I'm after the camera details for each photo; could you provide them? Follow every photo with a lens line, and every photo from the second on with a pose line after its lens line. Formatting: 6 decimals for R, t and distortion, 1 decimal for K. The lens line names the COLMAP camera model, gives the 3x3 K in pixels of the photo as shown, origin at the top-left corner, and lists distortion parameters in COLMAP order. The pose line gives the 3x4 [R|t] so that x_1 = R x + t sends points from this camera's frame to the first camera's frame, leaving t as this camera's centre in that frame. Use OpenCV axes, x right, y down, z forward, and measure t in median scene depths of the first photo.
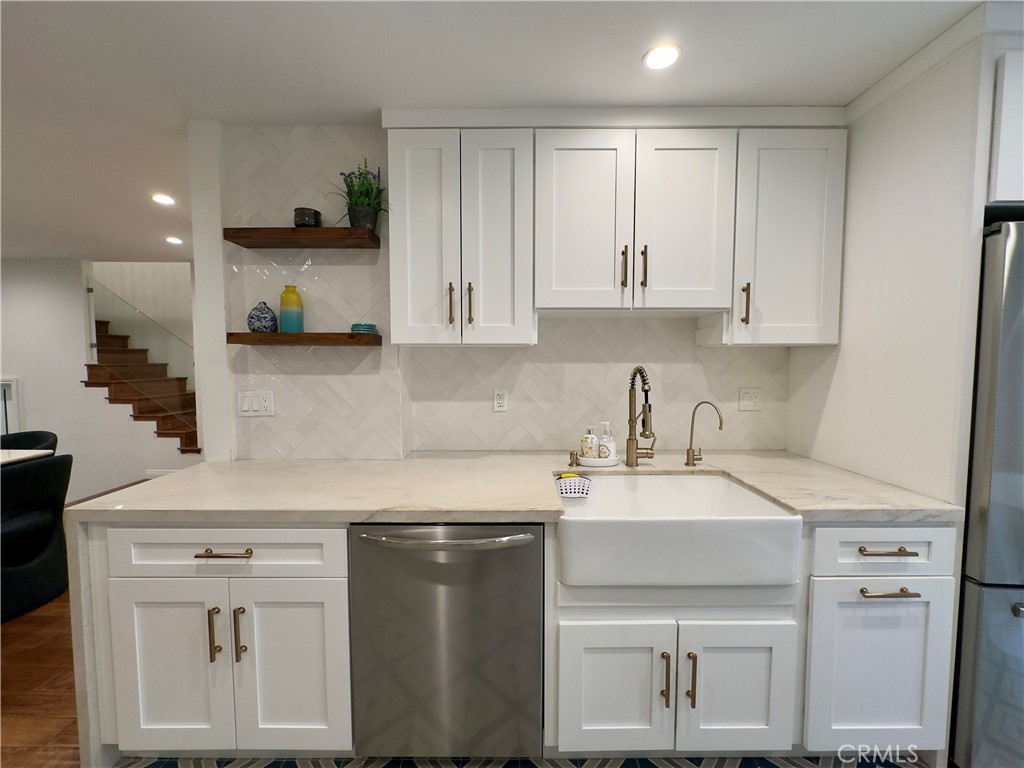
lens RADIAL K [[408.8, 0, 512.0], [0, 408.8, 384.0], [0, 0, 1]] dist [0.000326, -0.000029]
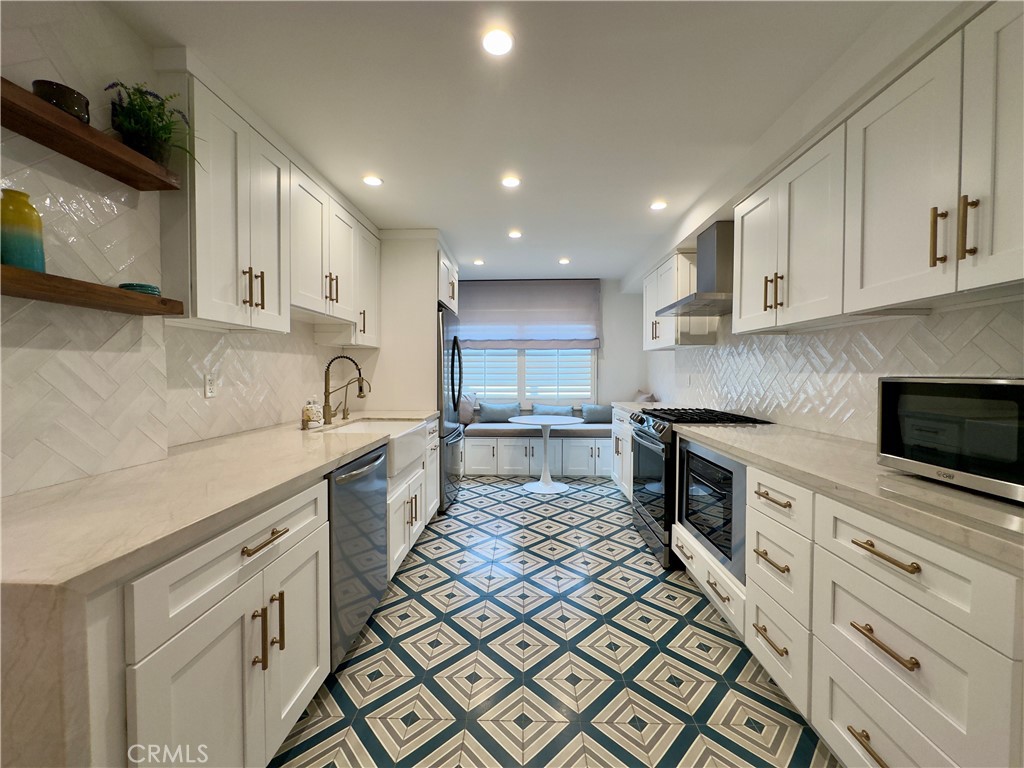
lens RADIAL K [[408.8, 0, 512.0], [0, 408.8, 384.0], [0, 0, 1]] dist [0.000326, -0.000029]
pose [[0.041247, -0.030686, 0.998678, -1.141580], [0.056615, 0.997994, 0.028326, 0.057693], [-0.997544, 0.055372, 0.042901, 0.296912]]
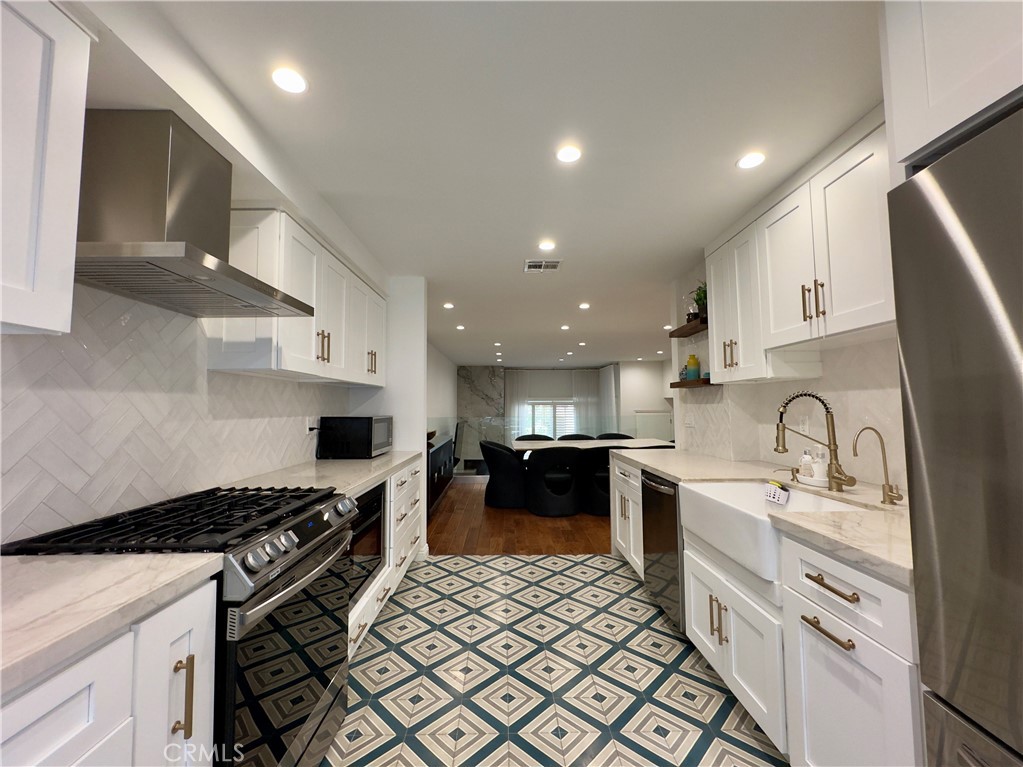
lens RADIAL K [[408.4, 0, 511.5], [0, 408.4, 383.5], [0, 0, 1]] dist [0.000326, -0.000029]
pose [[0.023859, -0.056843, -0.998098, 1.329014], [-0.048762, 0.997128, -0.057953, 0.035460], [0.998525, 0.050052, 0.021019, 0.181040]]
